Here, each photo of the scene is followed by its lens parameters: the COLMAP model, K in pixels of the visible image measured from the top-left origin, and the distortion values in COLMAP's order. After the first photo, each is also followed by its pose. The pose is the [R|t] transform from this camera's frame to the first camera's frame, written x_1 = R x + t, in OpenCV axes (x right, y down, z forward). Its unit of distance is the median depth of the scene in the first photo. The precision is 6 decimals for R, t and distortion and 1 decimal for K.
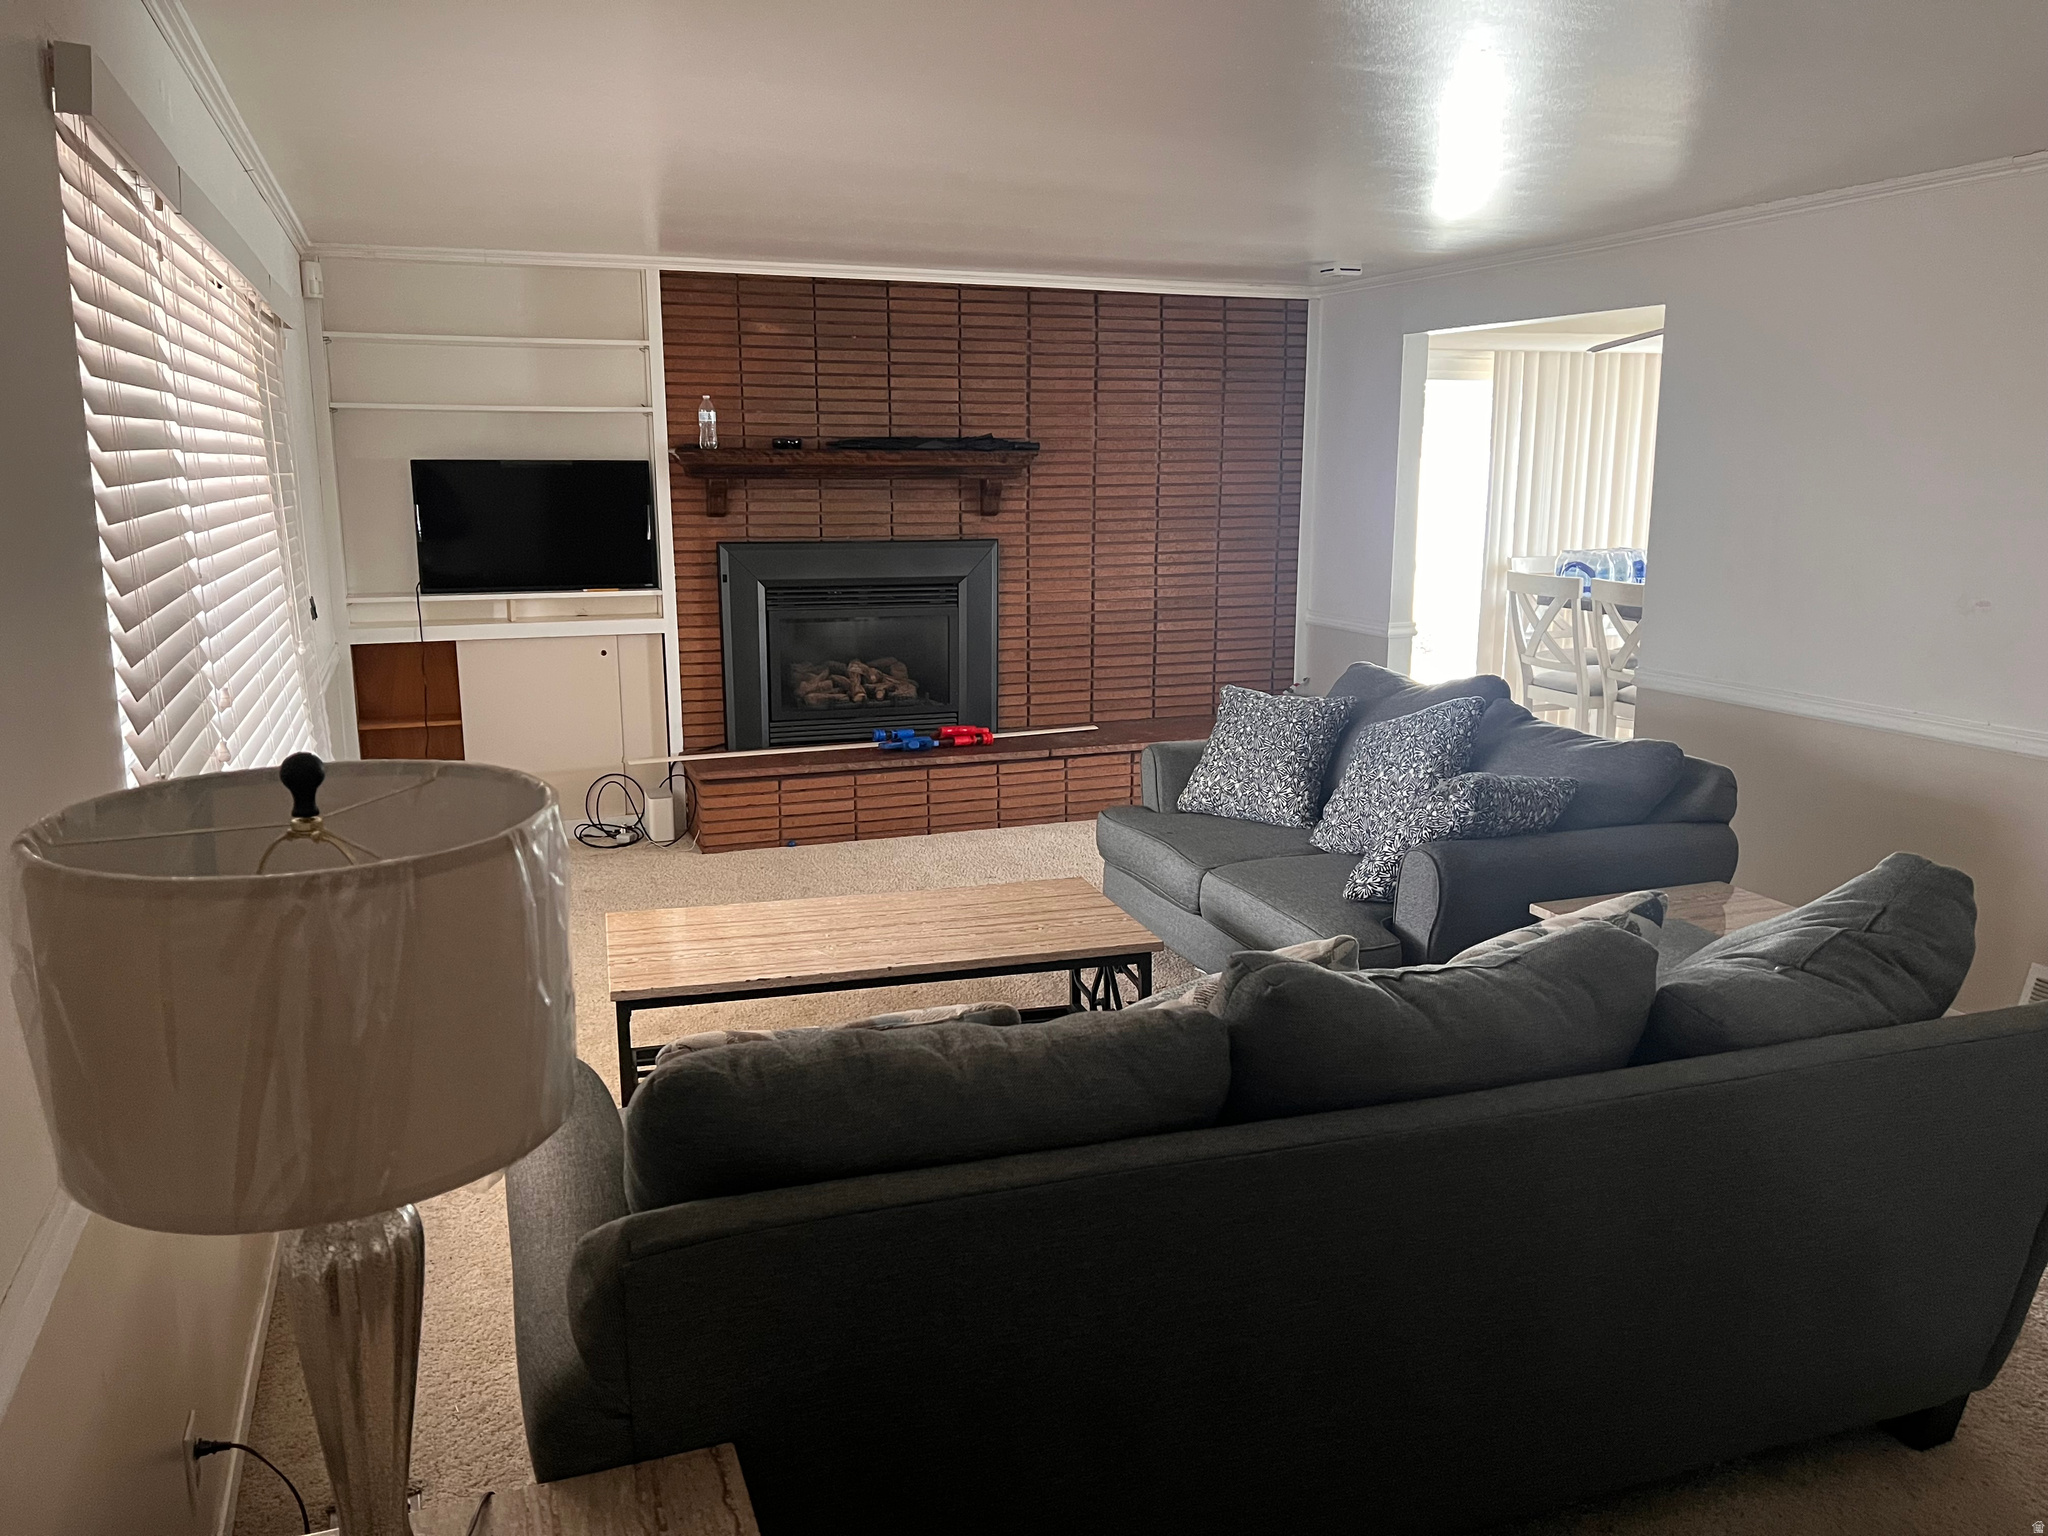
lens RADIAL K [[1545.6, 0, 1019.4], [0, 1545.6, 776.6], [0, 0, 1]] dist [0.049109, -0.047957]
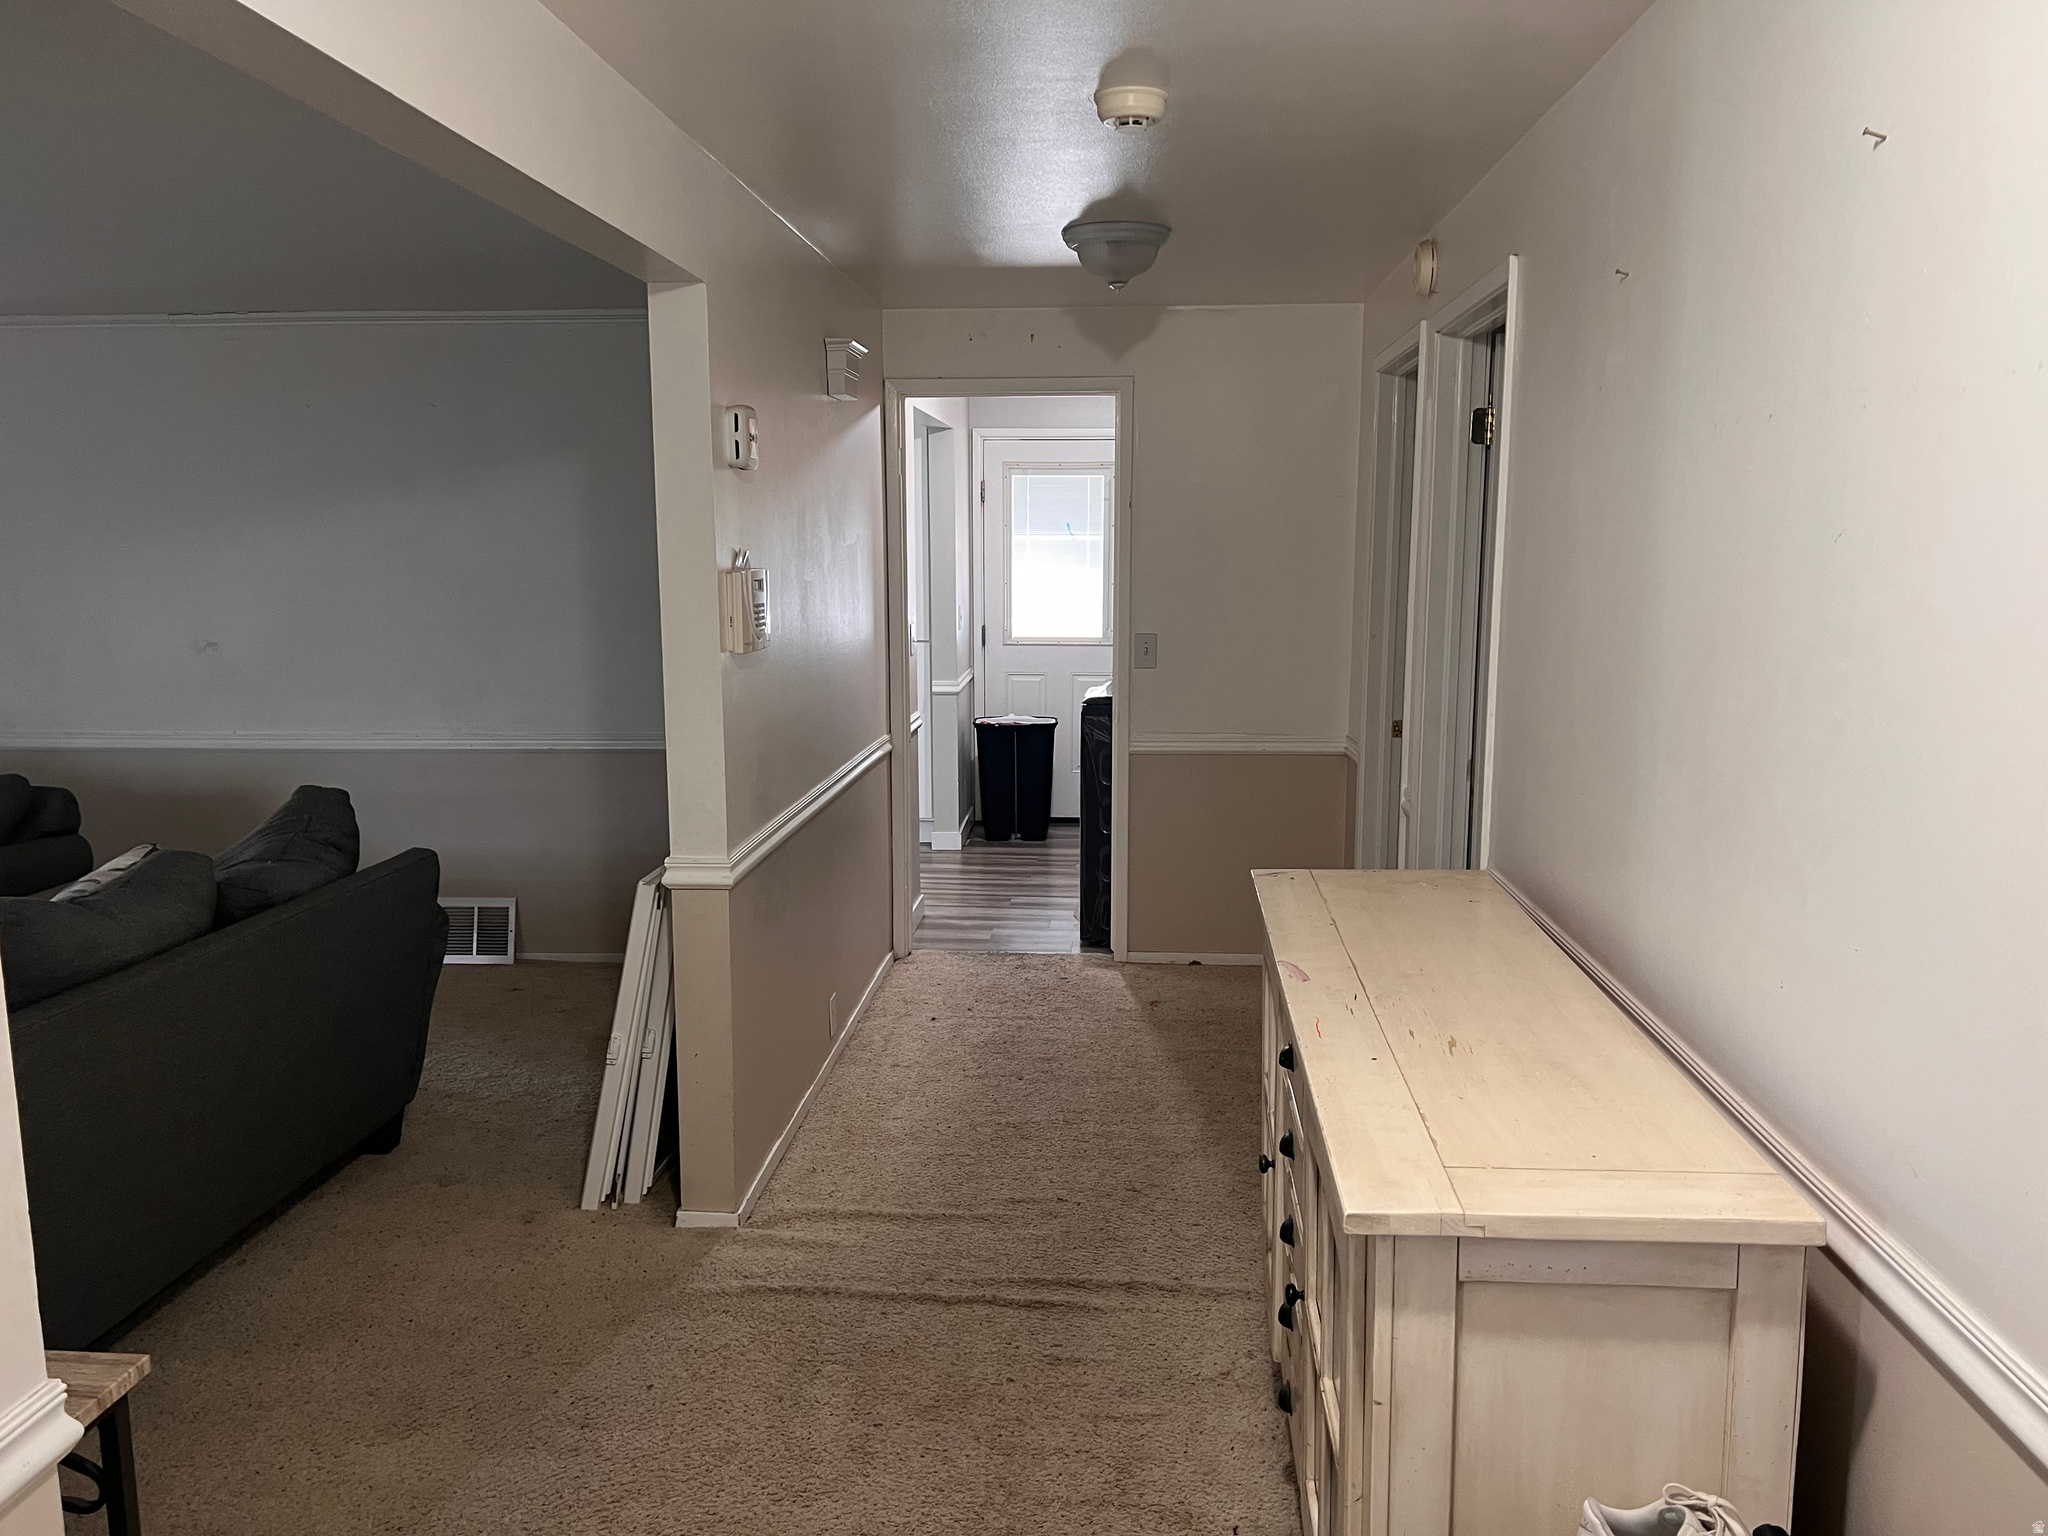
lens RADIAL K [[1545.6, 0, 1019.4], [0, 1545.6, 776.6], [0, 0, 1]] dist [0.049109, -0.047957]
pose [[0.427770, -0.147616, 0.891753, -0.319723], [0.188233, 0.979493, 0.071845, 0.039213], [-0.884071, 0.137125, 0.446783, -0.206688]]
